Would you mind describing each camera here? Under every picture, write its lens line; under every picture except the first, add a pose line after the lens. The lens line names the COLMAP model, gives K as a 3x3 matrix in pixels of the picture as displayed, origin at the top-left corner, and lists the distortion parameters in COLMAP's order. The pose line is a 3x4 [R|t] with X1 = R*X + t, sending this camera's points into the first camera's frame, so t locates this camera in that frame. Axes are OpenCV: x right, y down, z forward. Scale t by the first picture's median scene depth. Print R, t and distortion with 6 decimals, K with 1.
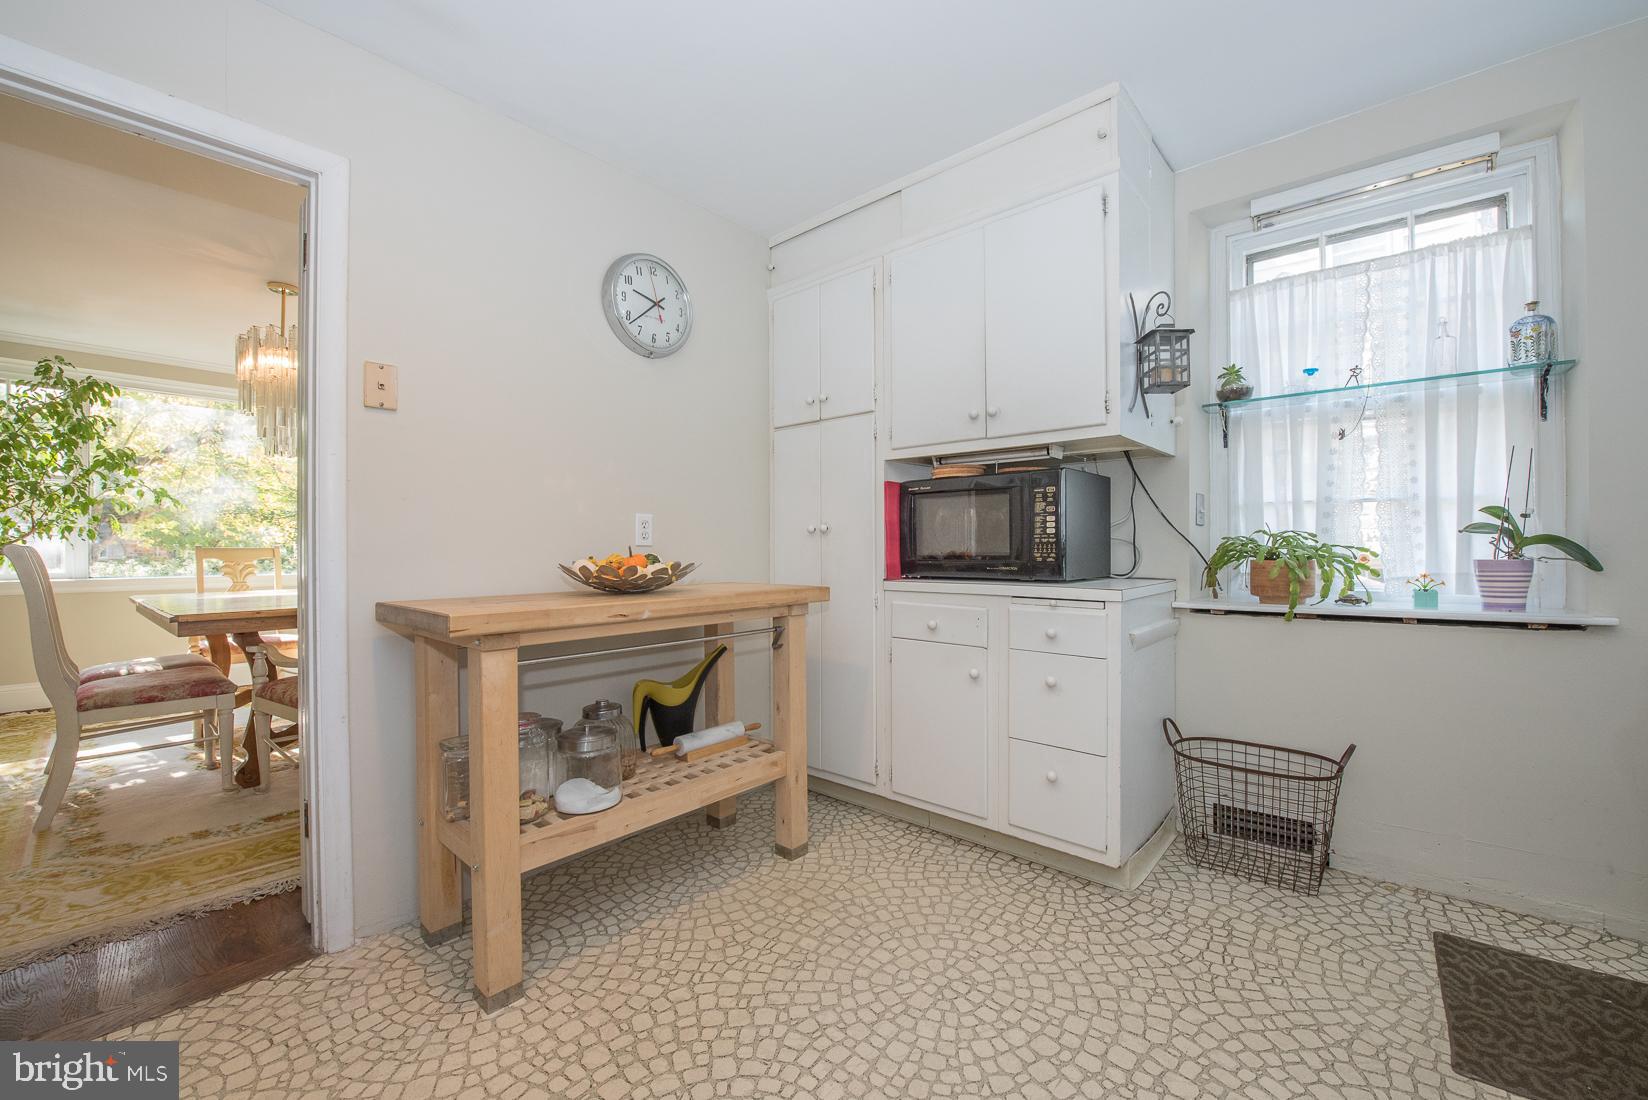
lens RADIAL K [[651.2, 0, 818.1], [0, 651.2, 547.7], [0, 0, 1]] dist [-0.021118, -0.000808]
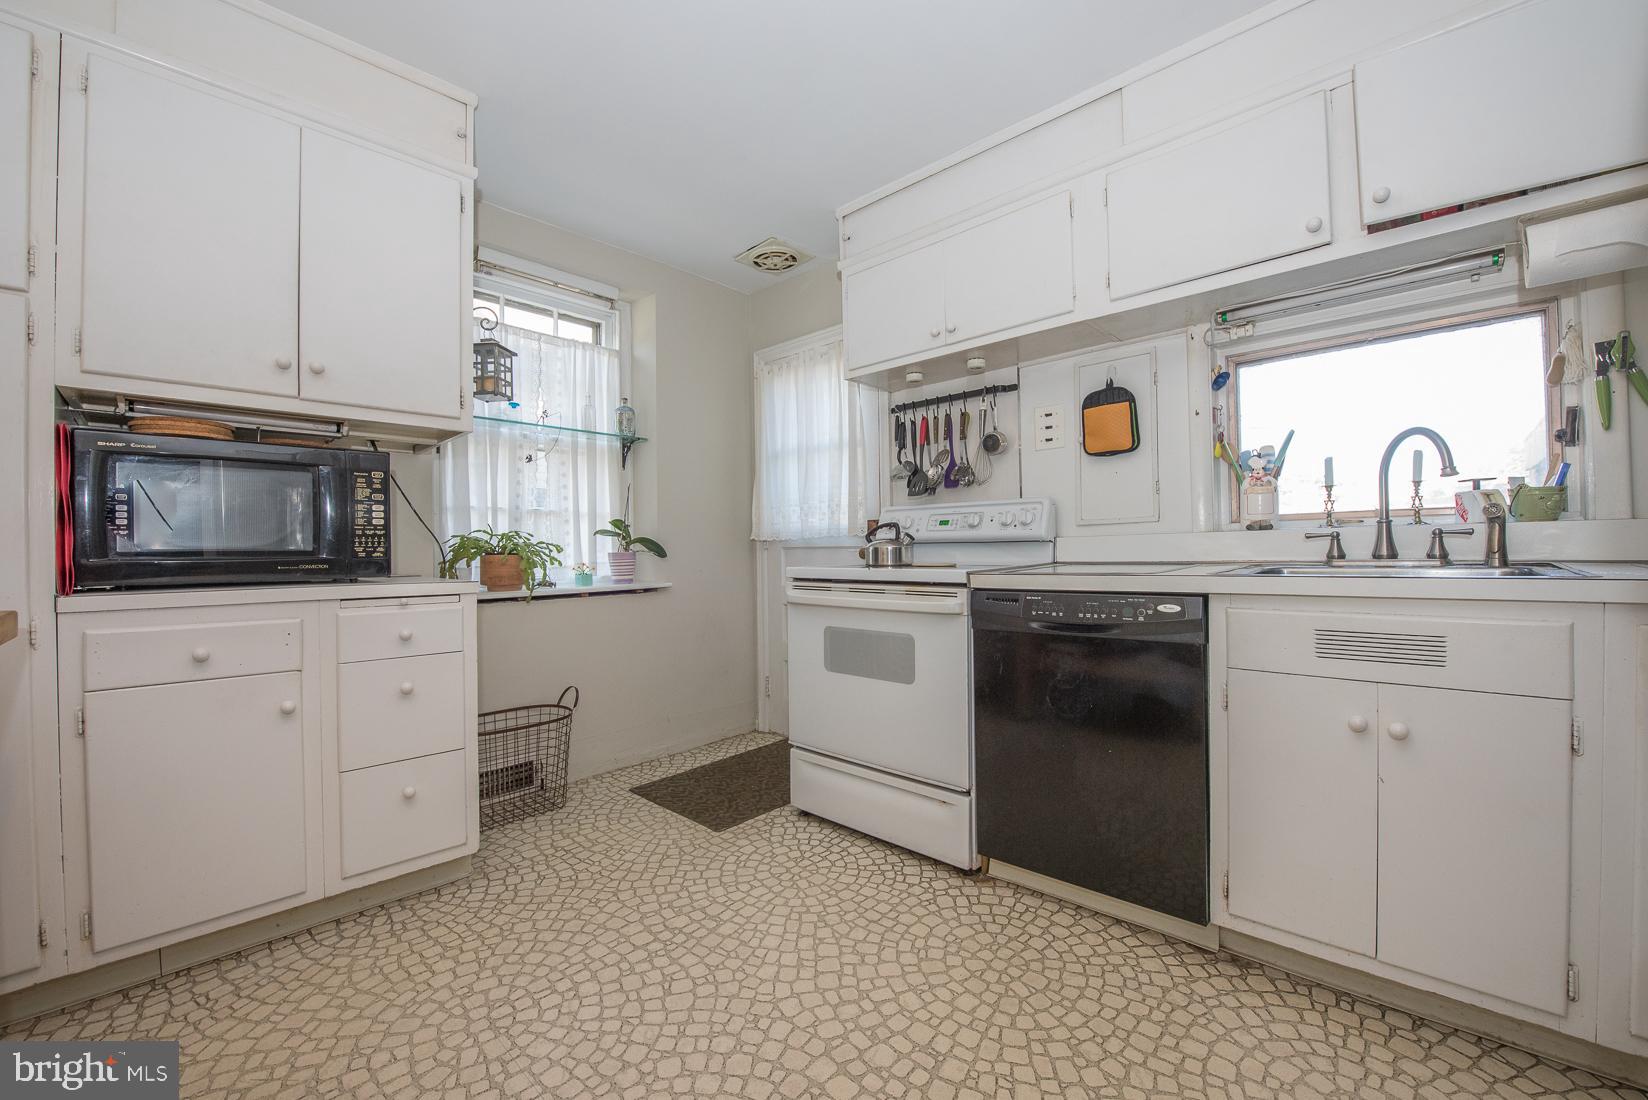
lens RADIAL K [[651.2, 0, 824.3], [0, 651.2, 549.4], [0, 0, 1]] dist [-0.021118, -0.000808]
pose [[0.041589, 0.006471, 0.999114, -0.539533], [0.013094, 0.999890, -0.007021, 0.028404], [-0.999049, 0.013374, 0.041500, 0.393857]]
